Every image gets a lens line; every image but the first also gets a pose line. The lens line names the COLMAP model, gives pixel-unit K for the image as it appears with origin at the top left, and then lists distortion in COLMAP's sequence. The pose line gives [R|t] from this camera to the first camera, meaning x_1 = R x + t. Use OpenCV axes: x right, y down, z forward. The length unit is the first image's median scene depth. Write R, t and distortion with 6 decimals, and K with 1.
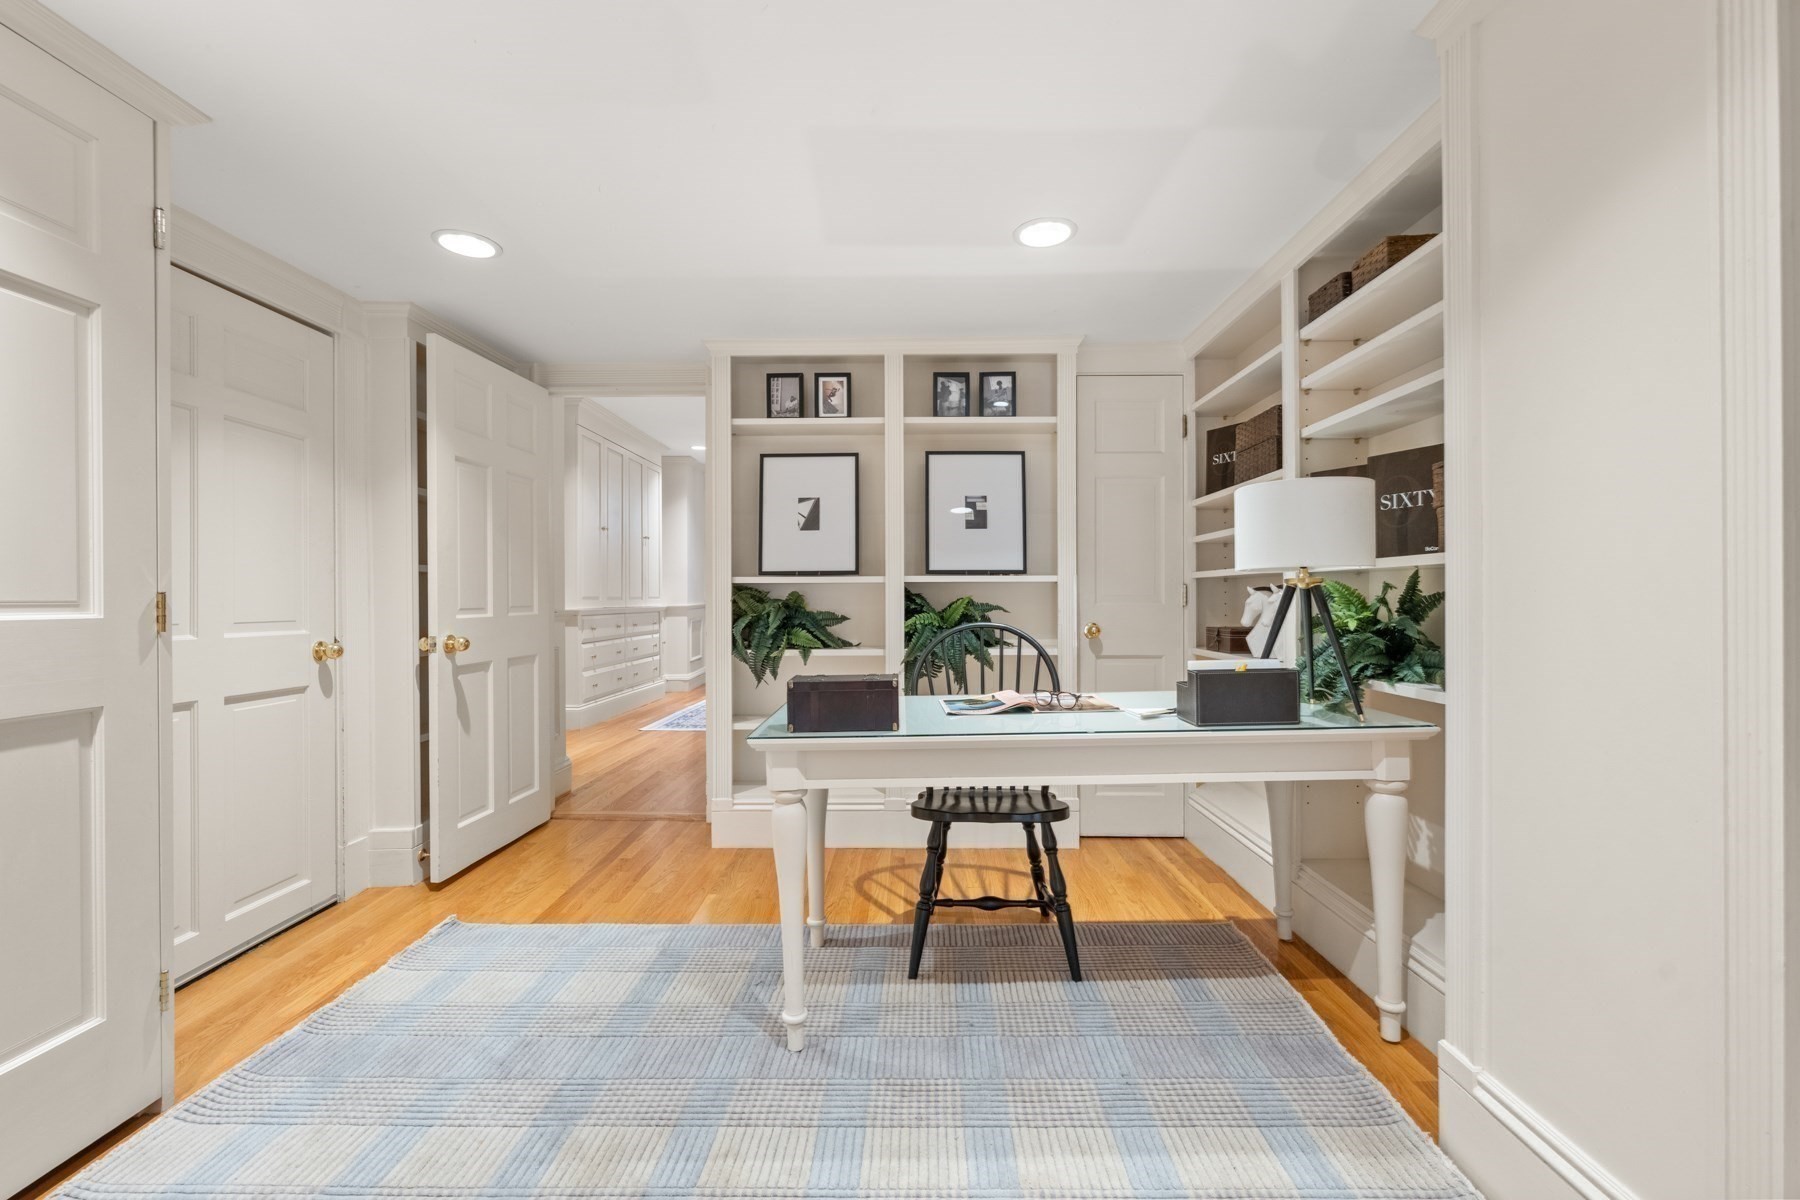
lens RADIAL K [[779.3, 0, 896.7], [0, 779.3, 605.9], [0, 0, 1]] dist [0.000002, 0.000059]
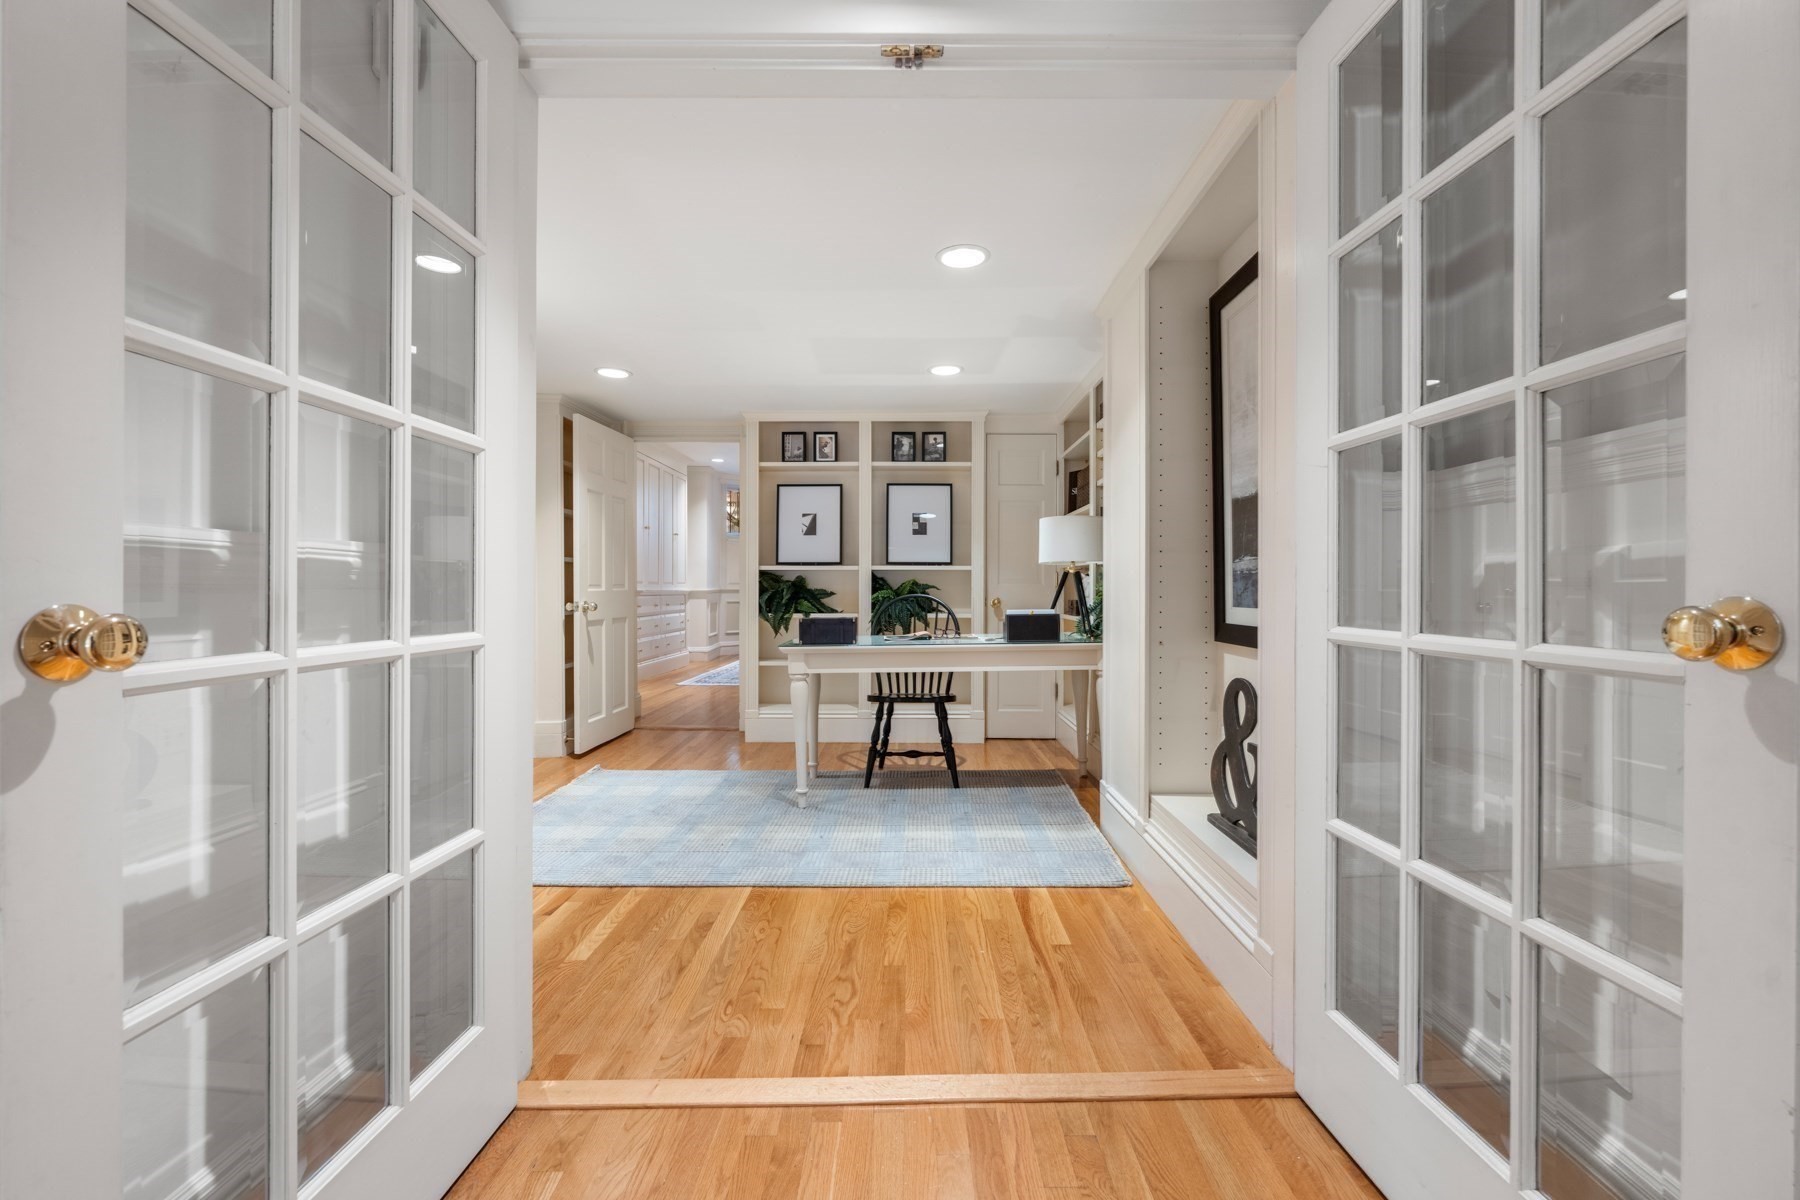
lens RADIAL K [[779.3, 0, 896.1], [0, 779.3, 596.1], [0, 0, 1]] dist [0.000002, 0.000059]
pose [[0.999987, 0.004488, 0.002487, 0.055016], [-0.004485, 0.999989, -0.001159, 0.023195], [-0.002492, 0.001148, 0.999996, -0.539397]]
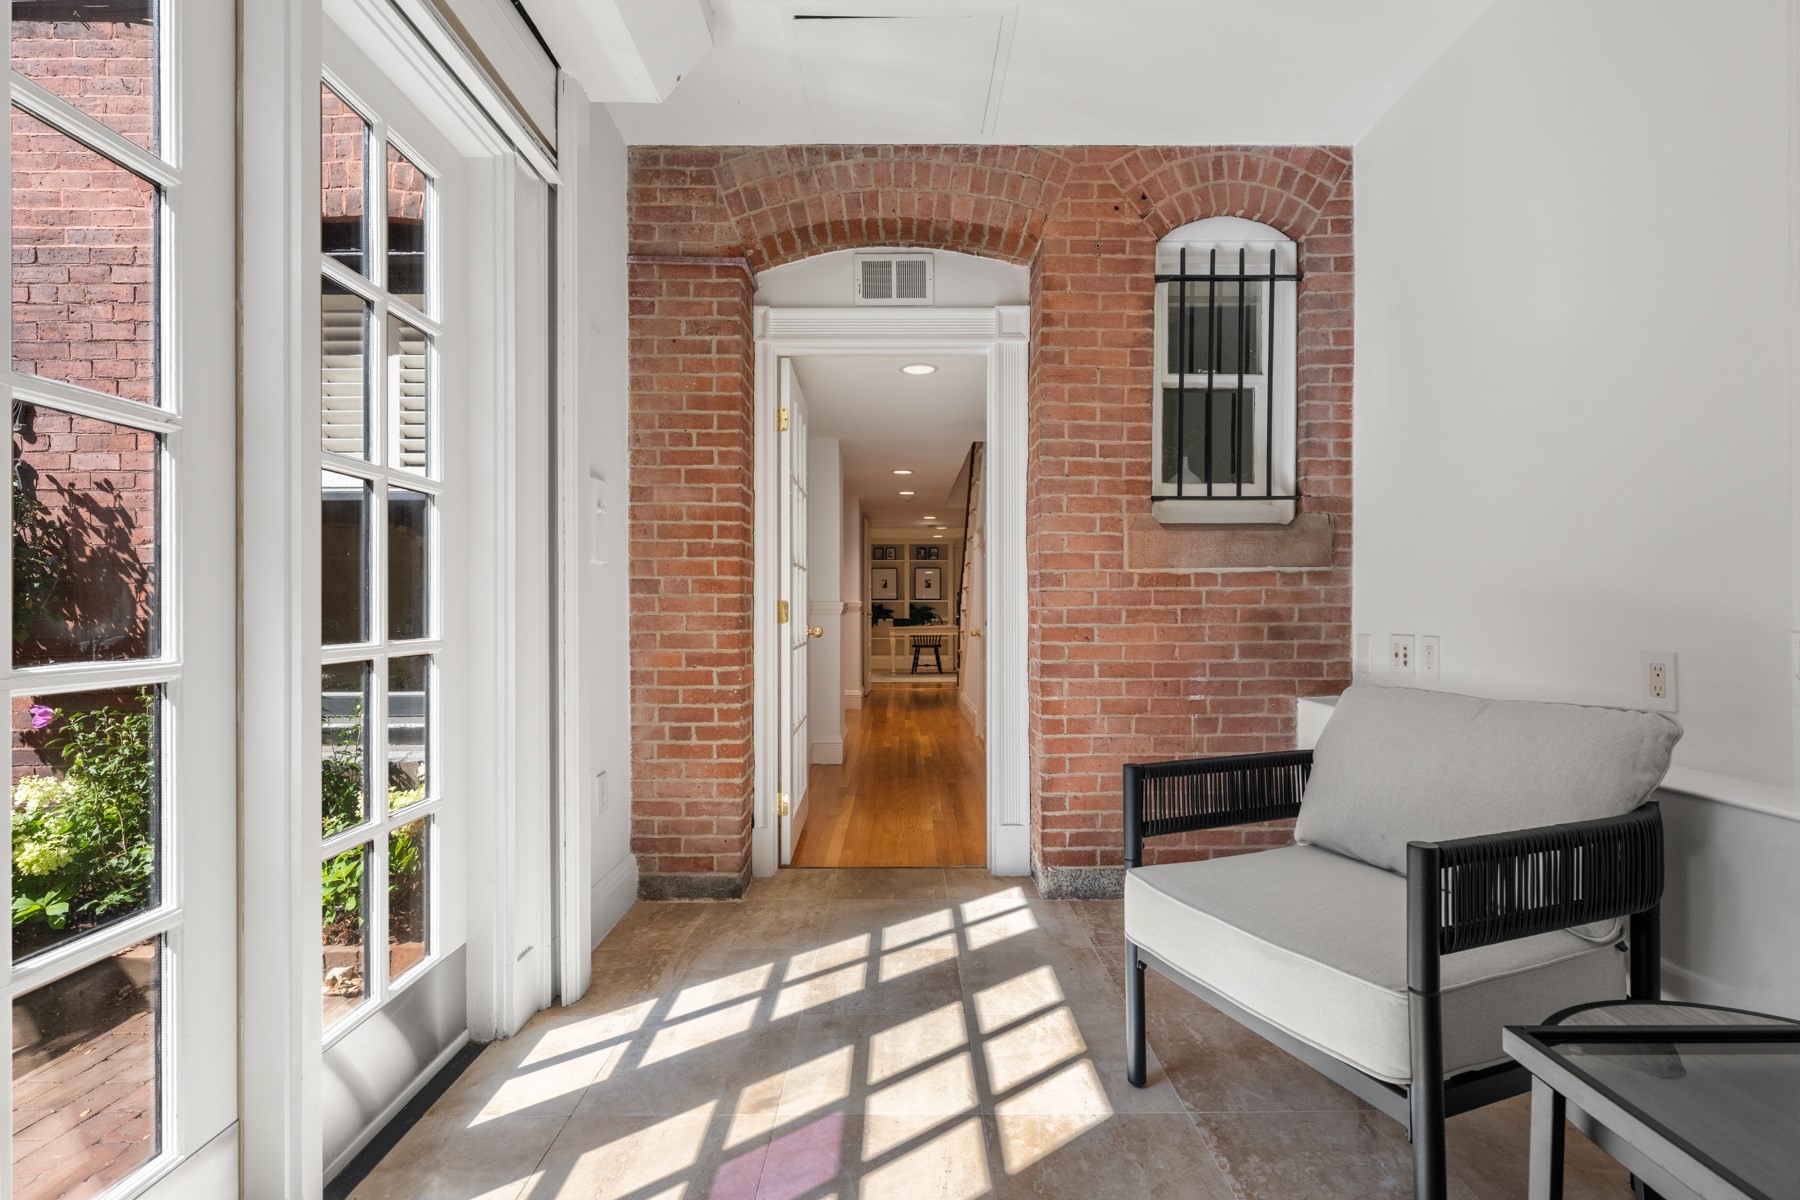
lens RADIAL K [[810.1, 0, 900.9], [0, 810.1, 604.6], [0, 0, 1]] dist [0.000014, 0.000000]
pose [[0.999949, -0.000385, 0.010138, -0.075397], [0.000450, 0.999979, -0.006405, 0.011112], [-0.010135, 0.006409, 0.999928, -3.152868]]
